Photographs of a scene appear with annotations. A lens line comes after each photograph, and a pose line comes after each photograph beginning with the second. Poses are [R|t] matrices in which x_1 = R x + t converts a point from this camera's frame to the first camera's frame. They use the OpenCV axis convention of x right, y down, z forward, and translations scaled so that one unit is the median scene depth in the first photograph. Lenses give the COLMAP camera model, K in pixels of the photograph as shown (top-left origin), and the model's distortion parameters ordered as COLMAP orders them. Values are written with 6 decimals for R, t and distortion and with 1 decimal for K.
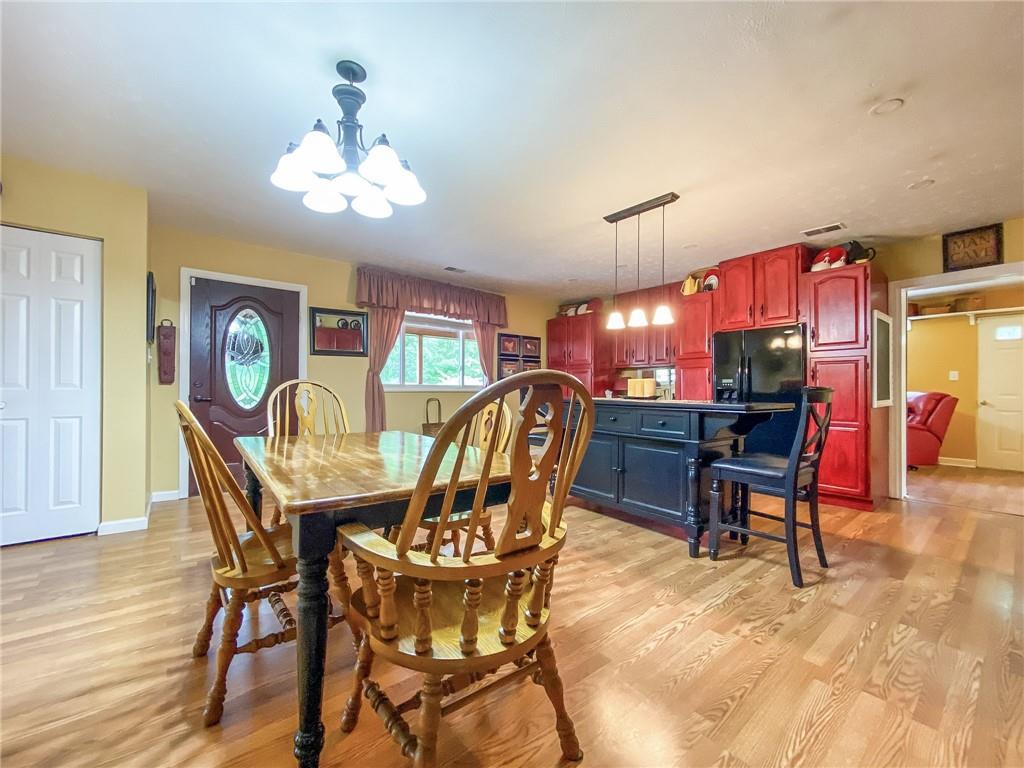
lens RADIAL K [[409.0, 0, 507.4], [0, 409.0, 387.6], [0, 0, 1]] dist [0.001140, -0.000707]
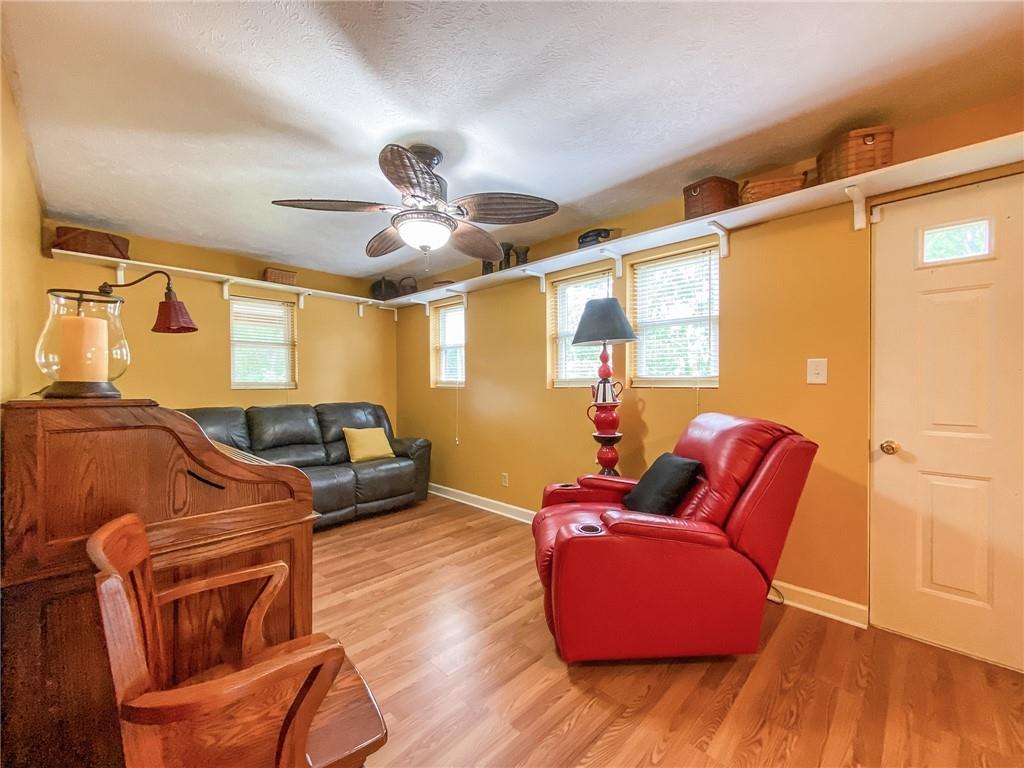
lens RADIAL K [[409.0, 0, 505.2], [0, 409.0, 375.4], [0, 0, 1]] dist [0.001140, -0.000707]
pose [[0.993758, -0.003476, 0.111504, 0.515798], [0.002759, 0.999975, 0.006578, -0.018595], [-0.111524, -0.006229, 0.993742, 0.444184]]
